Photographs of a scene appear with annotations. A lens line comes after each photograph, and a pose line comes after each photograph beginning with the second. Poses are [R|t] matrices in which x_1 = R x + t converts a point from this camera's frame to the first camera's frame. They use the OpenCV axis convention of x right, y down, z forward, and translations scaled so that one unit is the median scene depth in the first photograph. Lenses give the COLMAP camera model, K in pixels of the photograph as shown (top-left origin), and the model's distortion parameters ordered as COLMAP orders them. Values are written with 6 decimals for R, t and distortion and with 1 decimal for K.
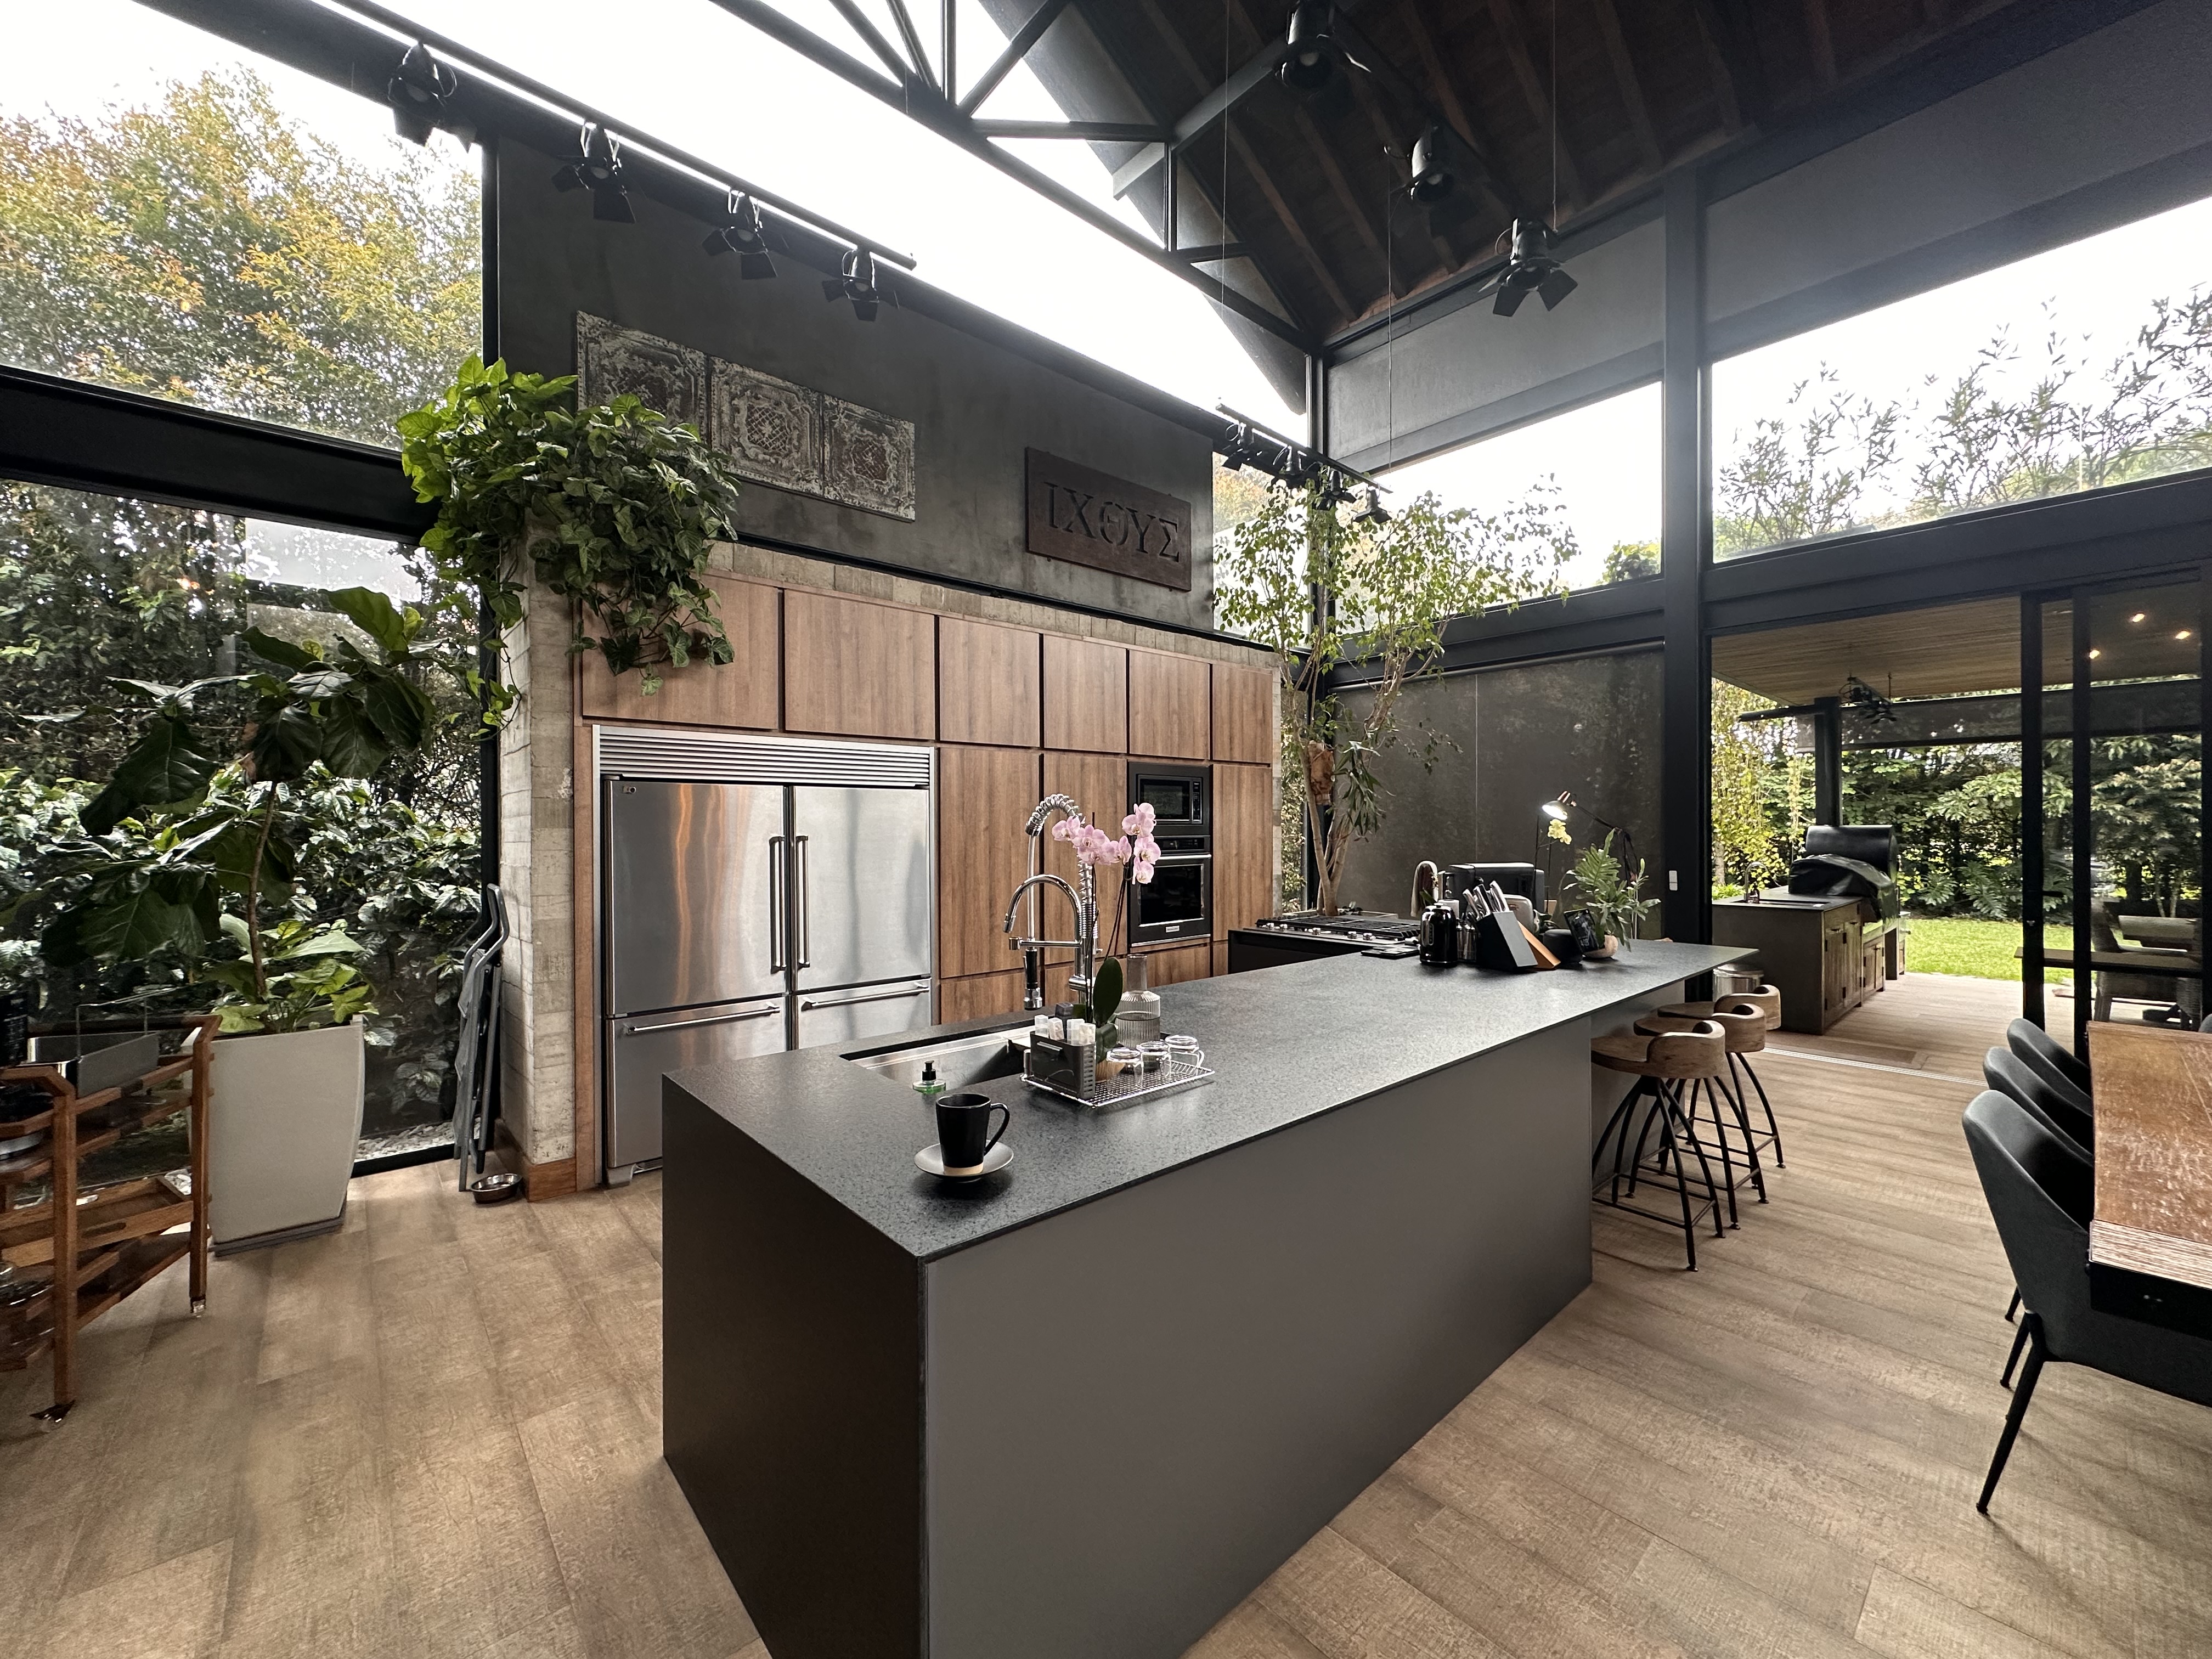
lens RADIAL K [[880.3, 0, 1090.6], [0, 880.3, 820.7], [0, 0, 1]] dist [-0.000113, -0.000080]
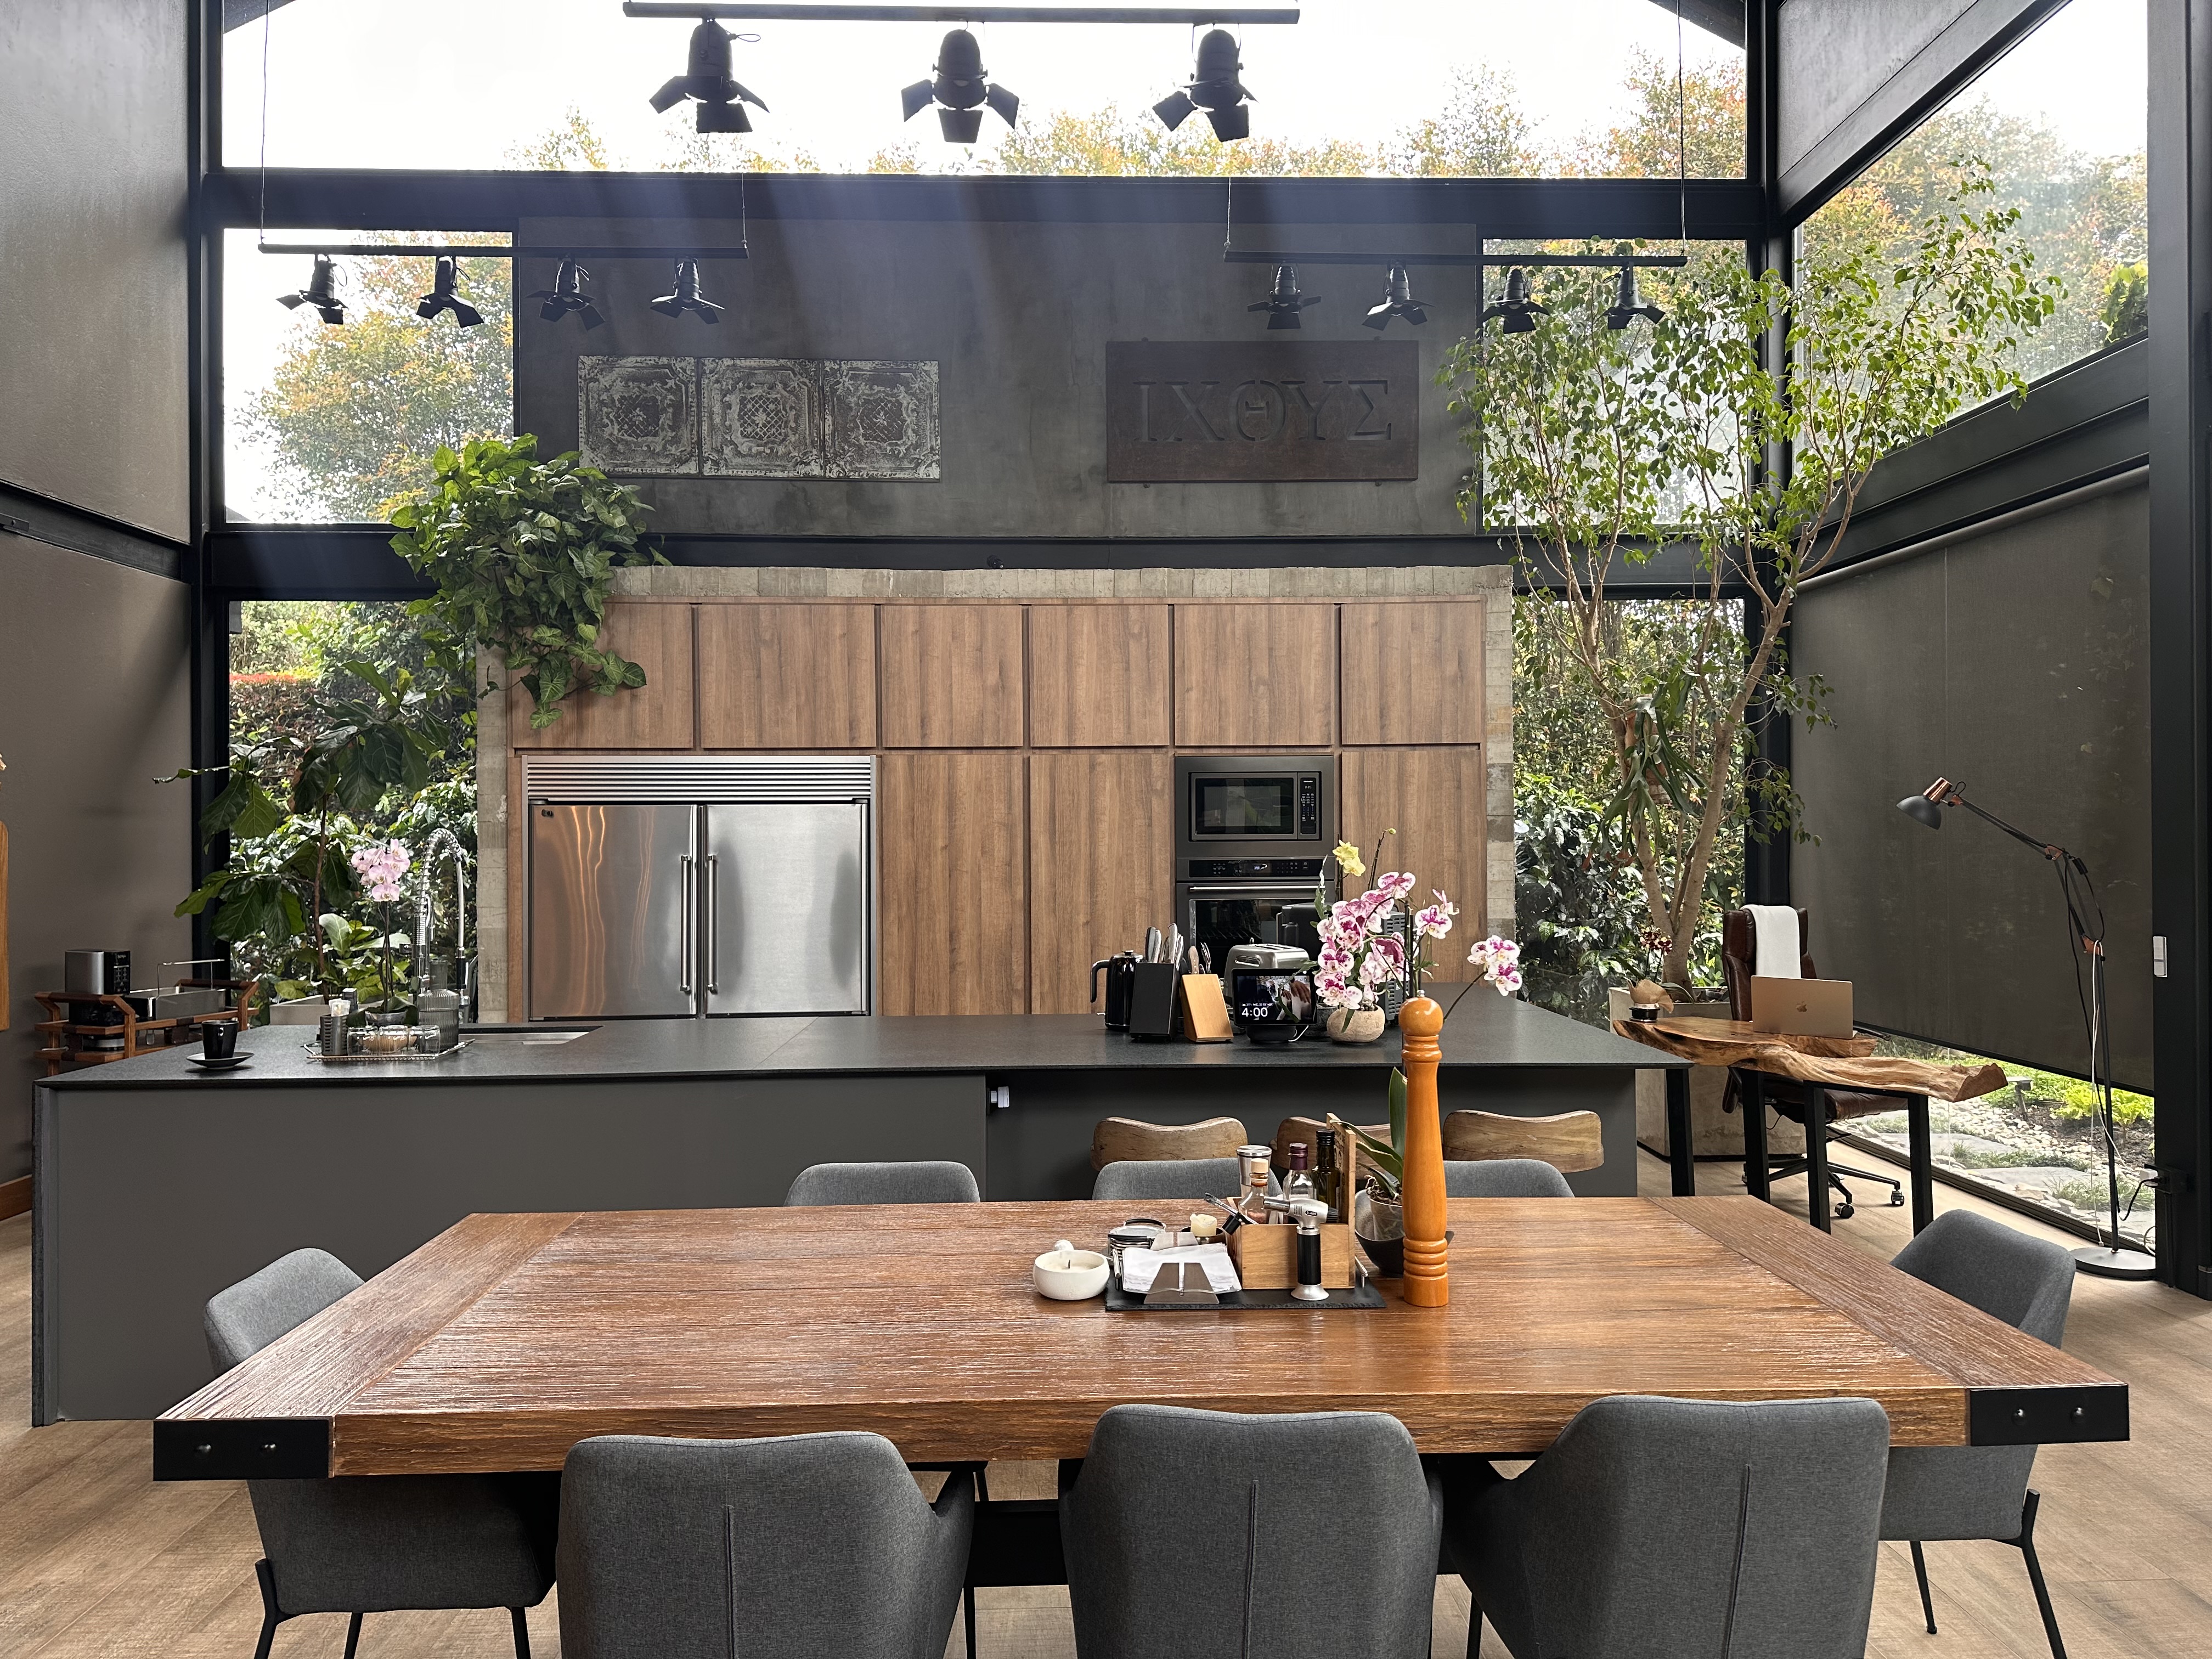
lens RADIAL K [[1545.8, 0, 1118.6], [0, 1545.8, 829.6], [0, 0, 1]] dist [0.068911, -0.075128]
pose [[0.782501, -0.001787, -0.622646, 0.945737], [0.007752, 0.999946, 0.006872, -0.017129], [0.622601, -0.010204, 0.782473, -0.058828]]
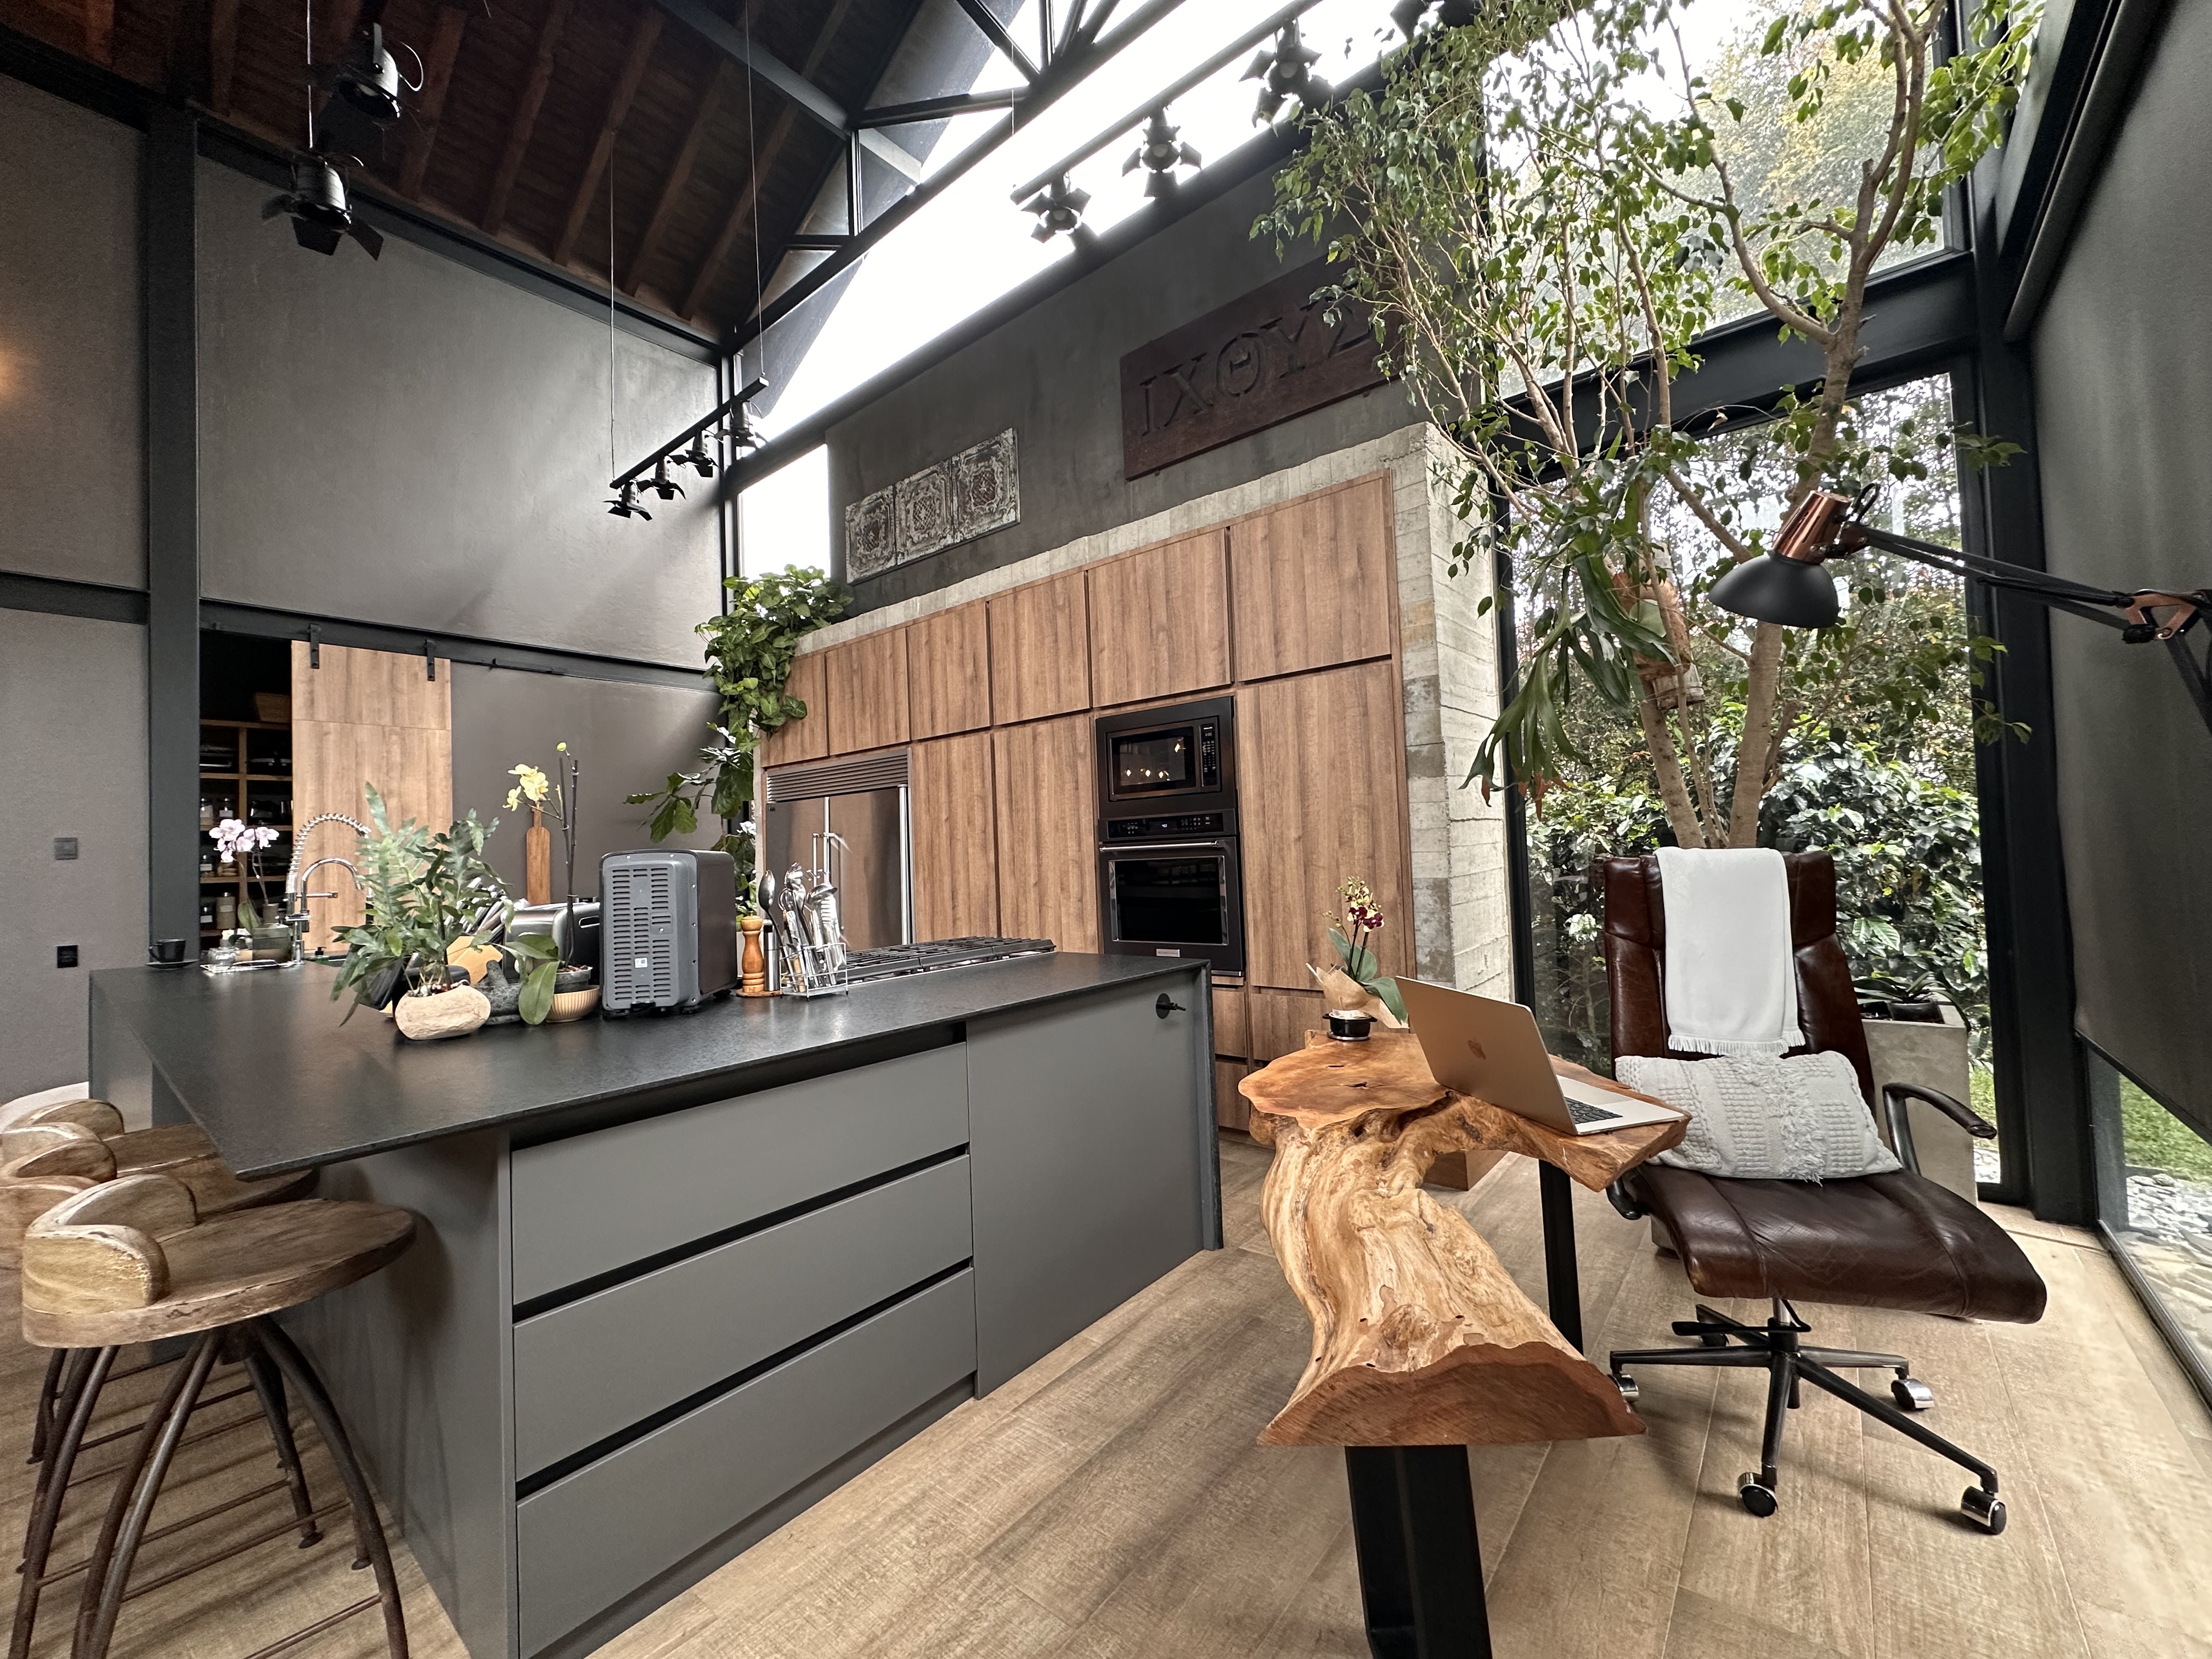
lens RADIAL K [[880.3, 0, 1101.7], [0, 880.3, 839.0], [0, 0, 1]] dist [-0.000113, -0.000080]
pose [[0.170319, -0.027885, -0.984994, 0.902272], [0.037105, 0.999072, -0.021868, 0.059954], [0.984690, -0.032824, 0.171195, 1.010831]]
